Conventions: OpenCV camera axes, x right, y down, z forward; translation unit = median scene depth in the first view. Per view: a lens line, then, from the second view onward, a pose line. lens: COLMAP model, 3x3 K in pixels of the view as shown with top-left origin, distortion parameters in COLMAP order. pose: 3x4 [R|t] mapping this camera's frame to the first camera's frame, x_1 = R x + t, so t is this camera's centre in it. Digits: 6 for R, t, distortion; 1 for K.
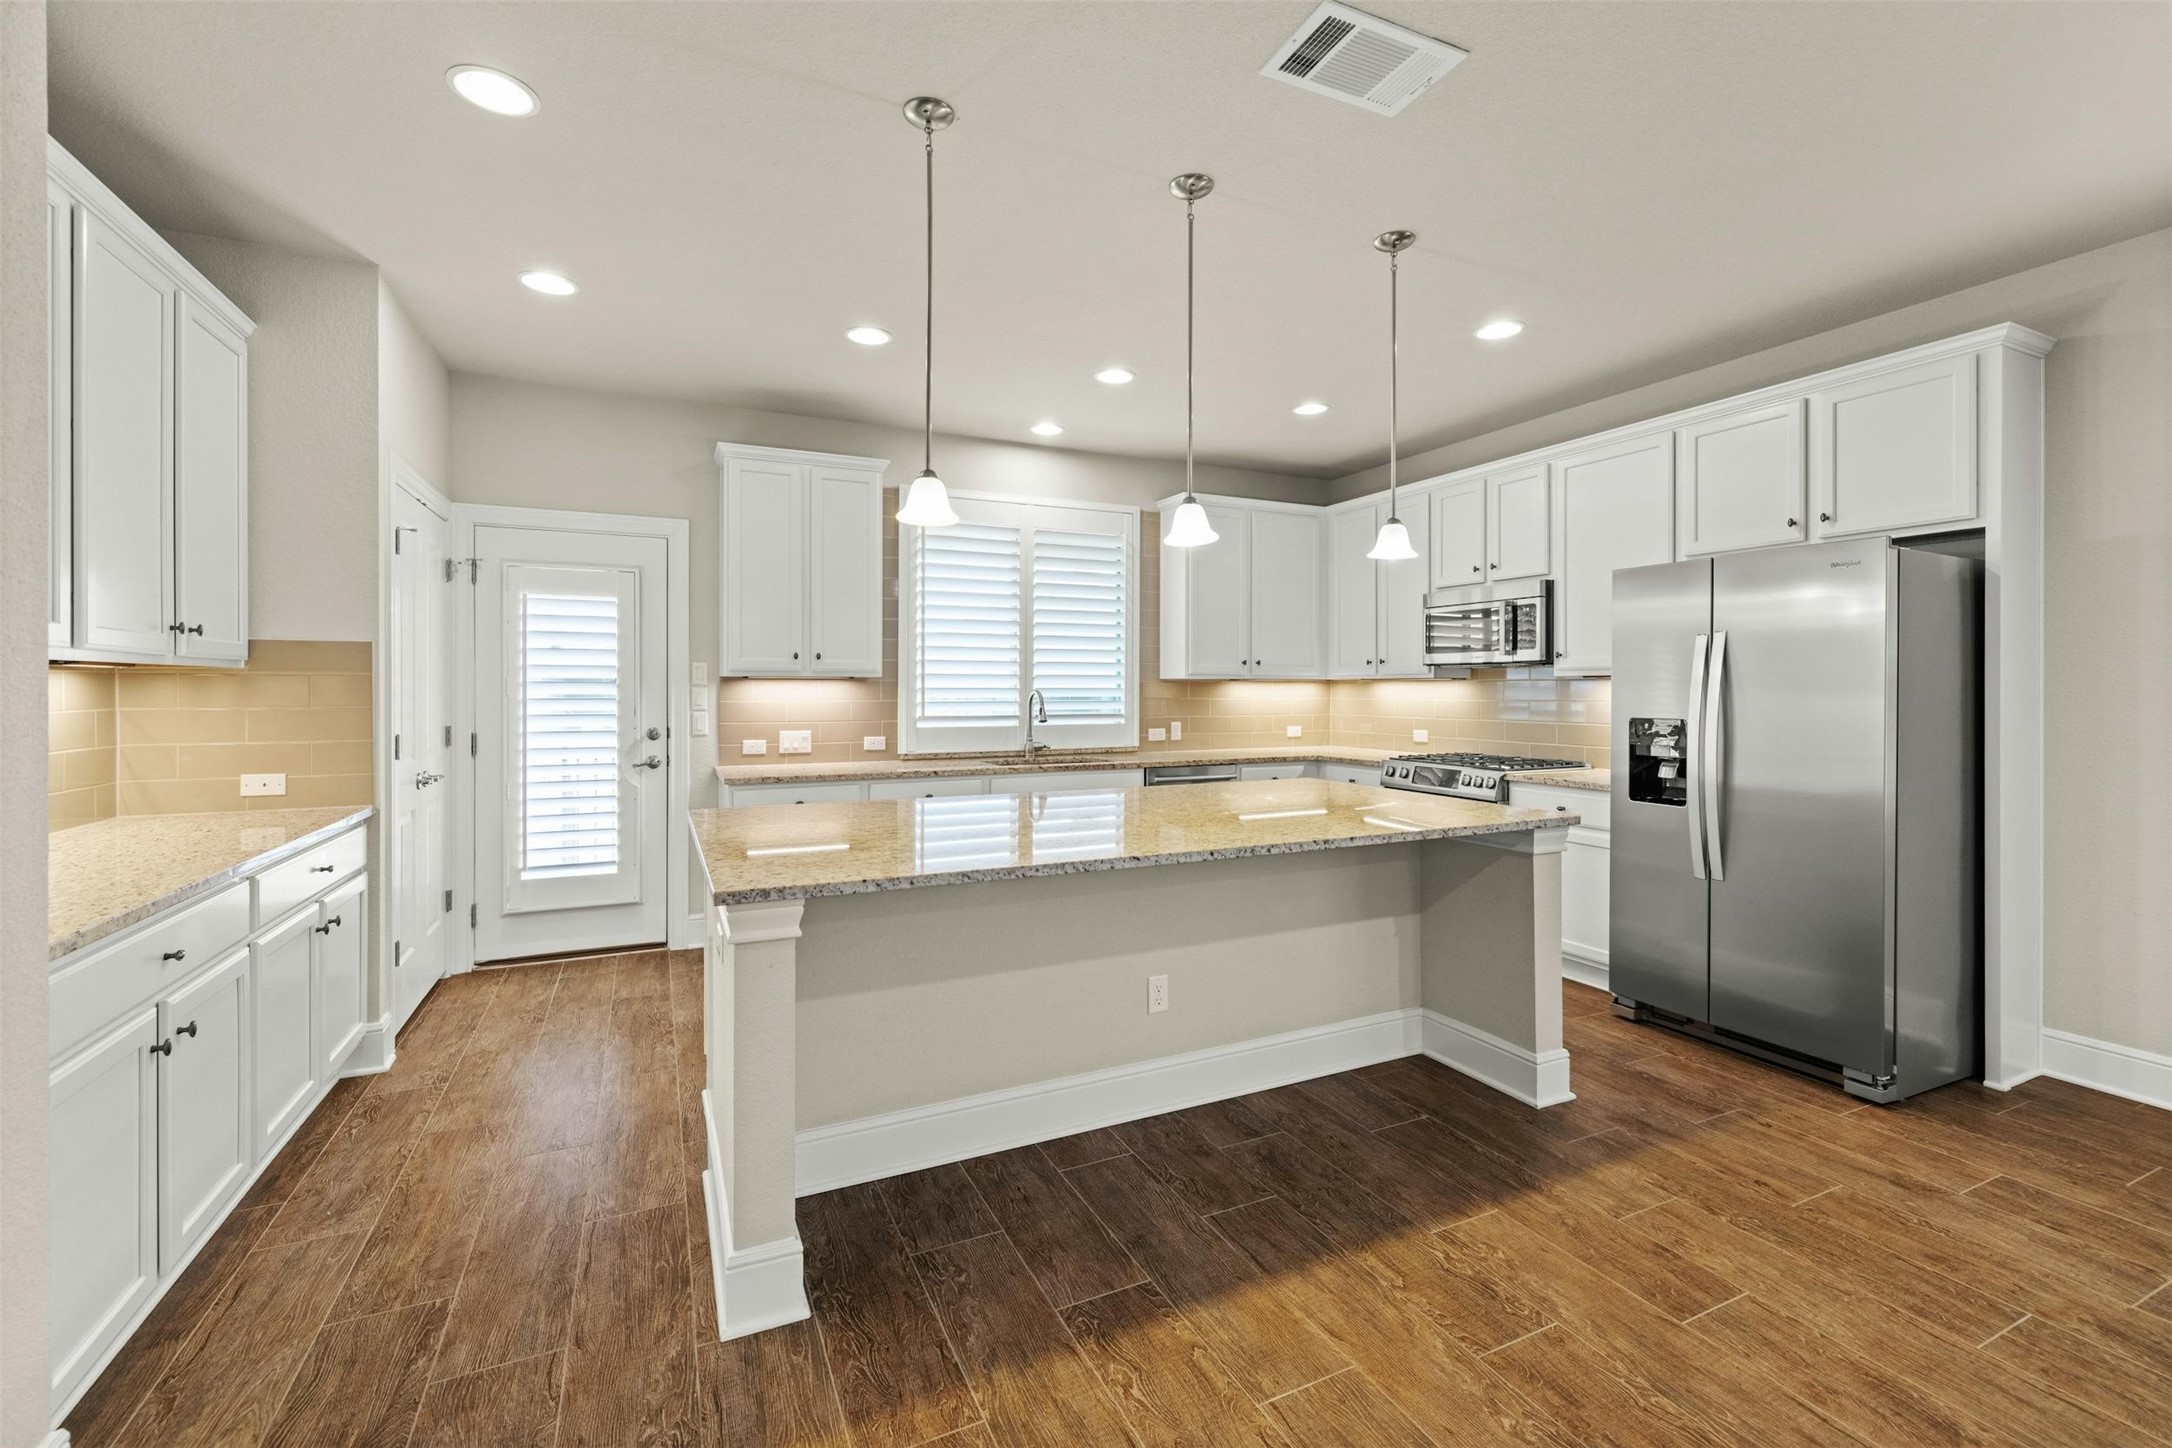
lens RADIAL K [[916.3, 0, 1086.6], [0, 916.3, 689.0], [0, 0, 1]] dist [0.000462, 0.000392]
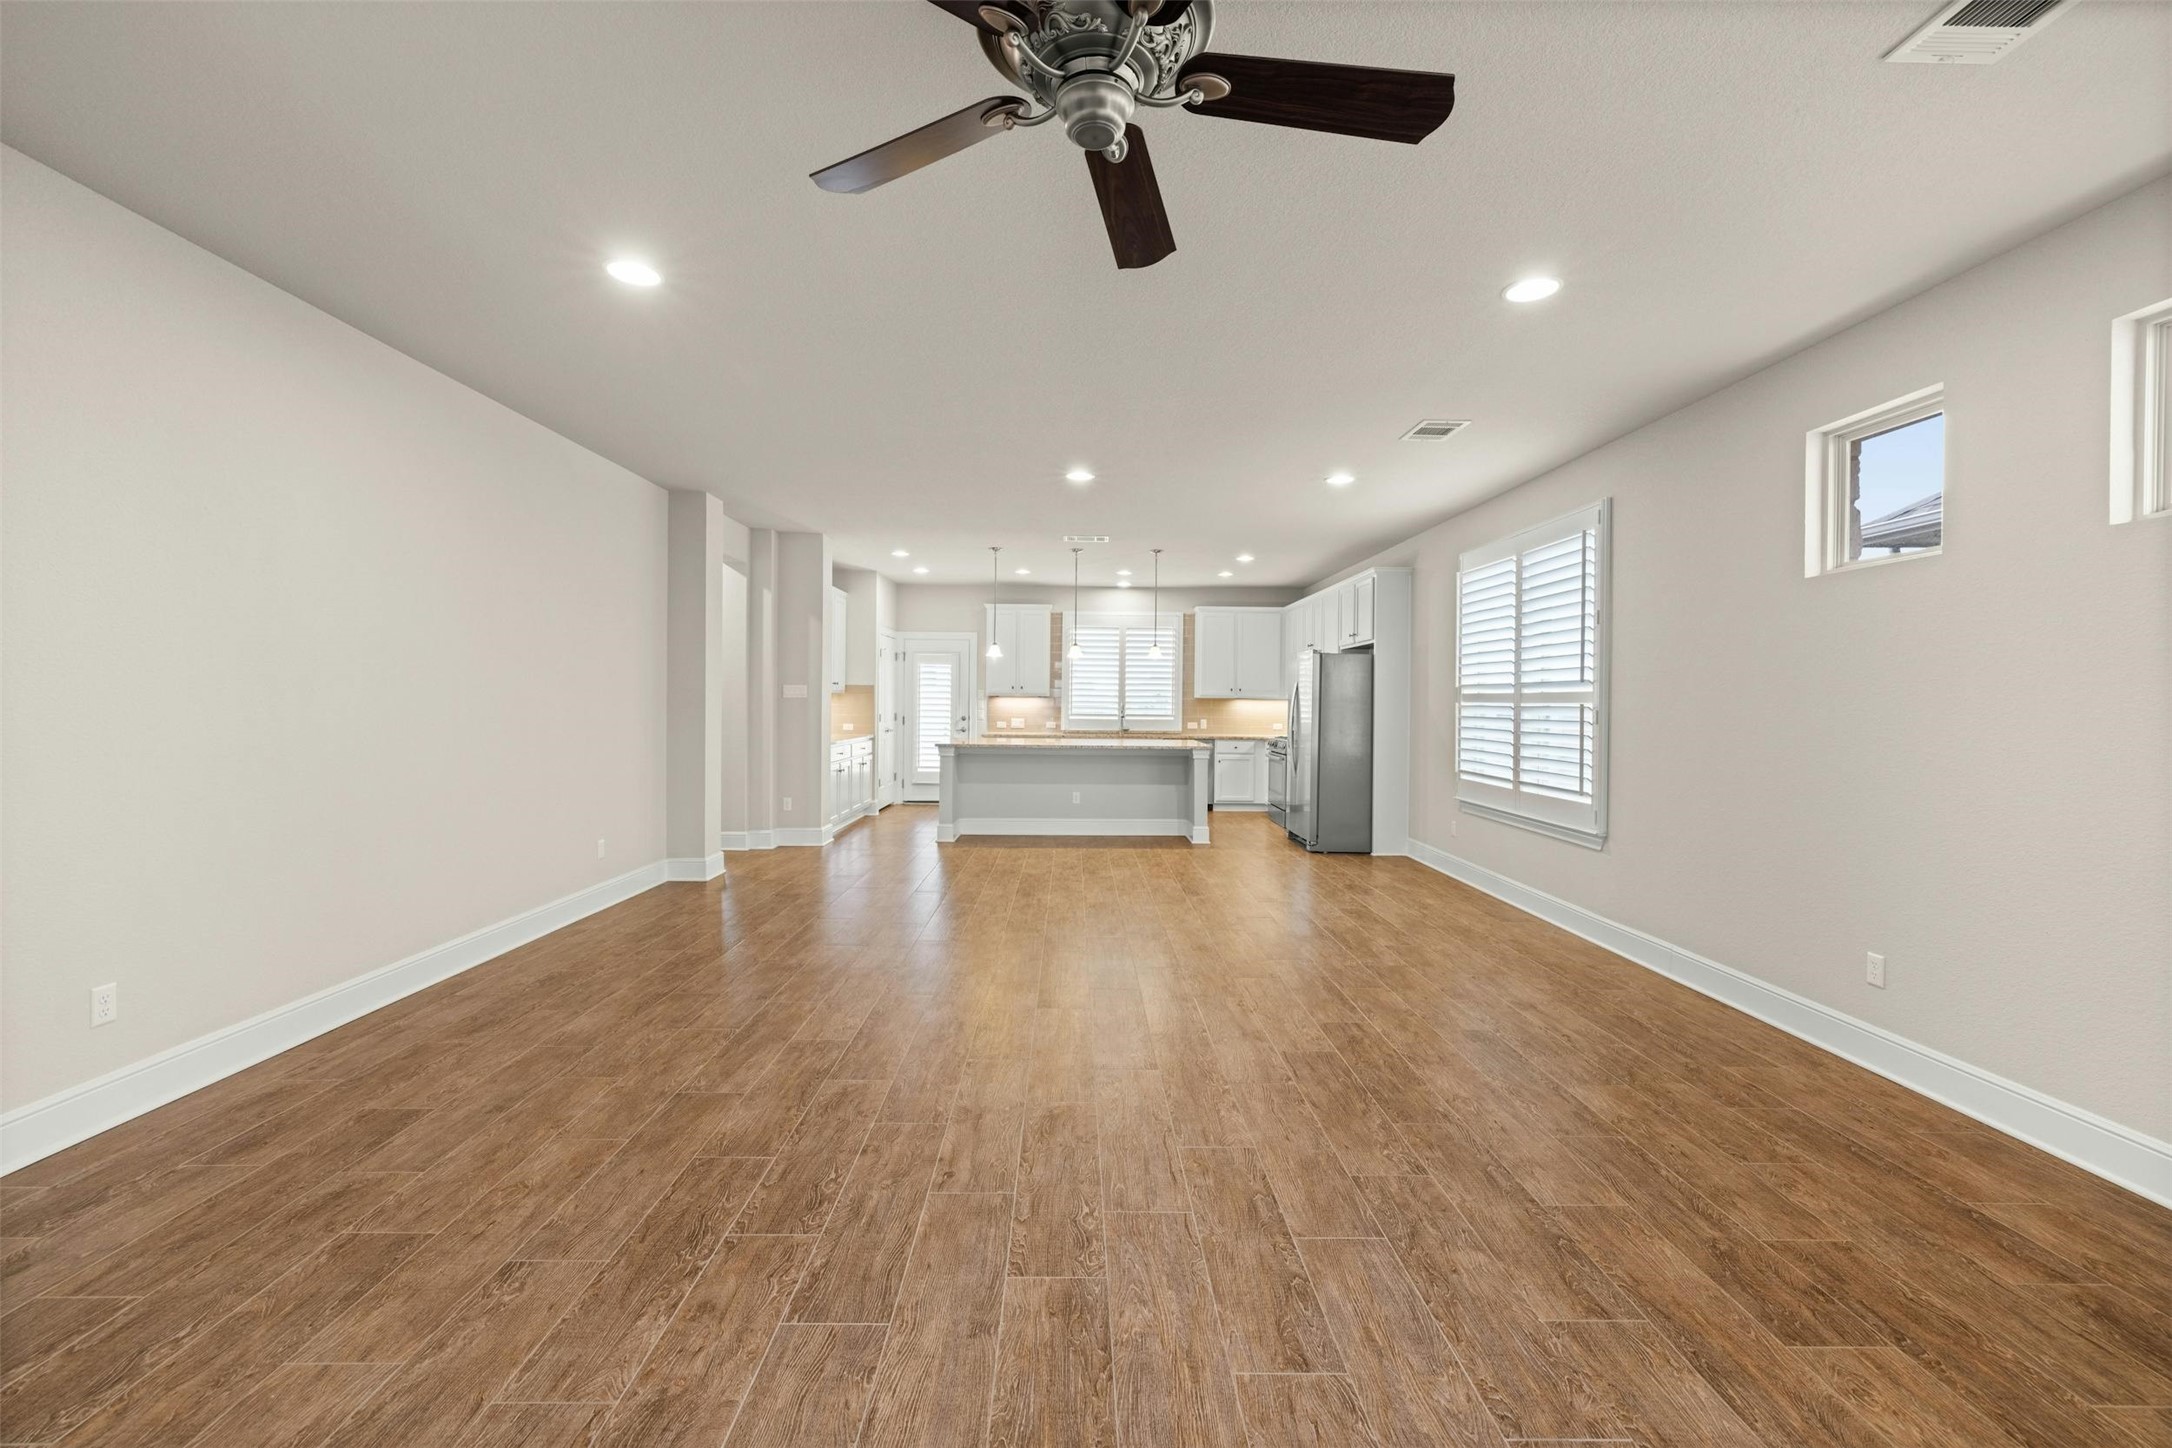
lens RADIAL K [[916.3, 0, 1088.5], [0, 916.3, 700.6], [0, 0, 1]] dist [0.000462, 0.000392]
pose [[0.911947, 0.009317, -0.410201, 1.294493], [-0.010776, 0.999941, -0.001245, -0.000043], [0.410166, 0.005556, 0.911994, -1.715602]]
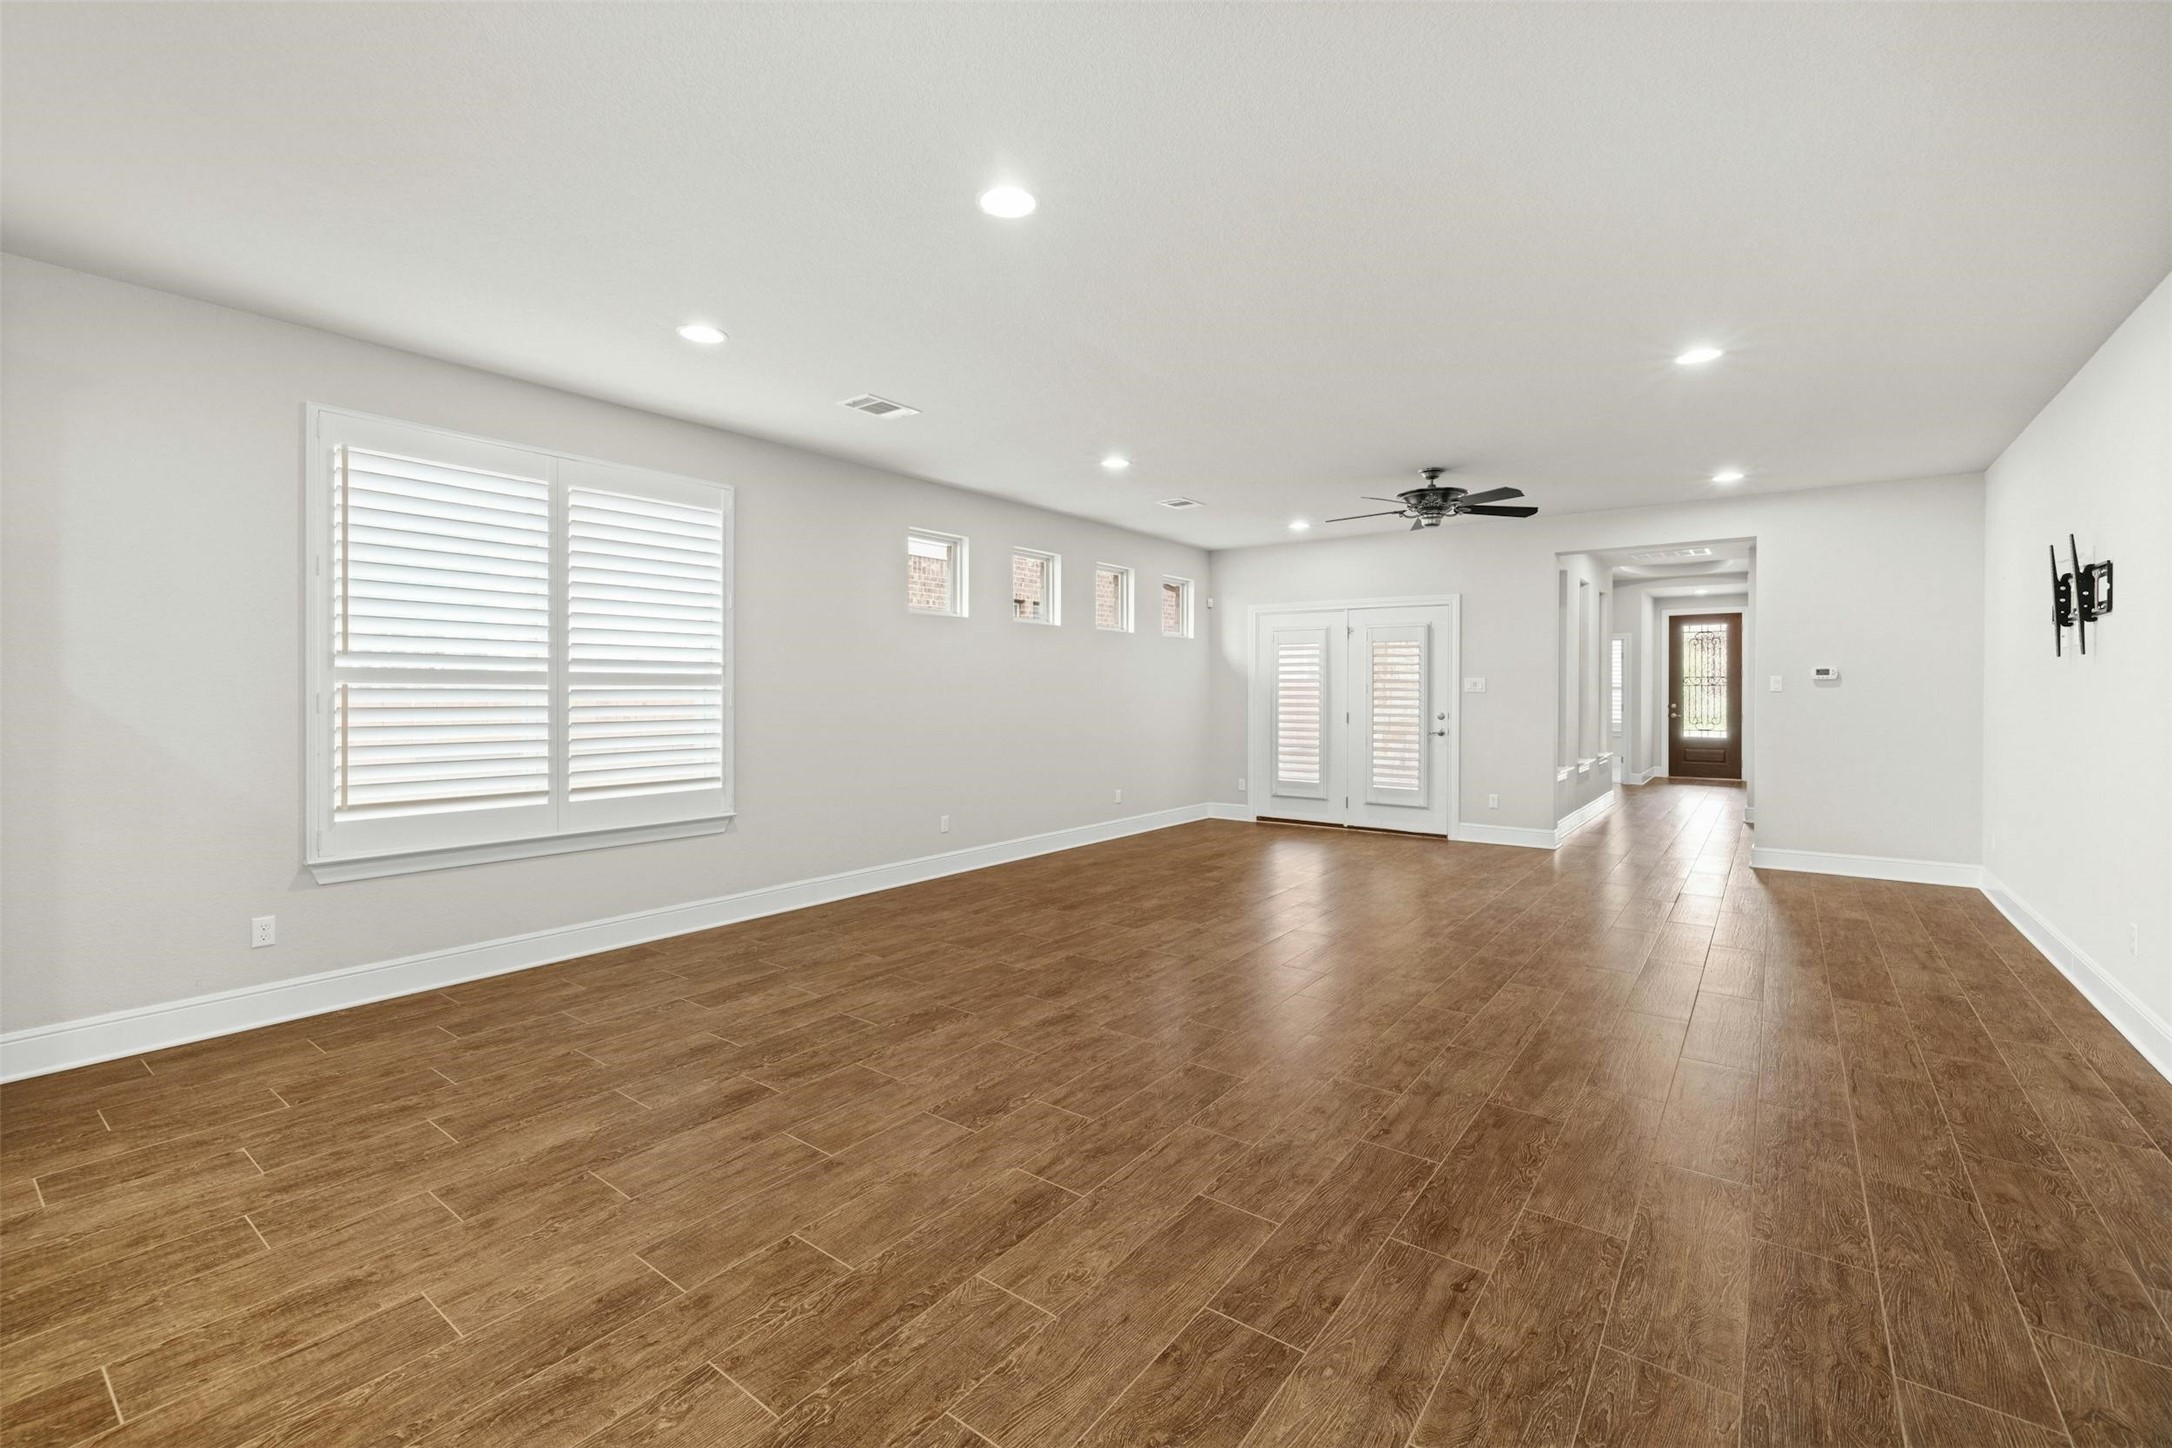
lens RADIAL K [[916.3, 0, 1086.0], [0, 916.3, 694.3], [0, 0, 1]] dist [0.000462, 0.000392]
pose [[-0.467404, -0.003601, 0.884037, -0.326639], [-0.002233, 0.999993, 0.002893, 0.000819], [-0.884041, -0.000622, -0.467409, 0.368189]]
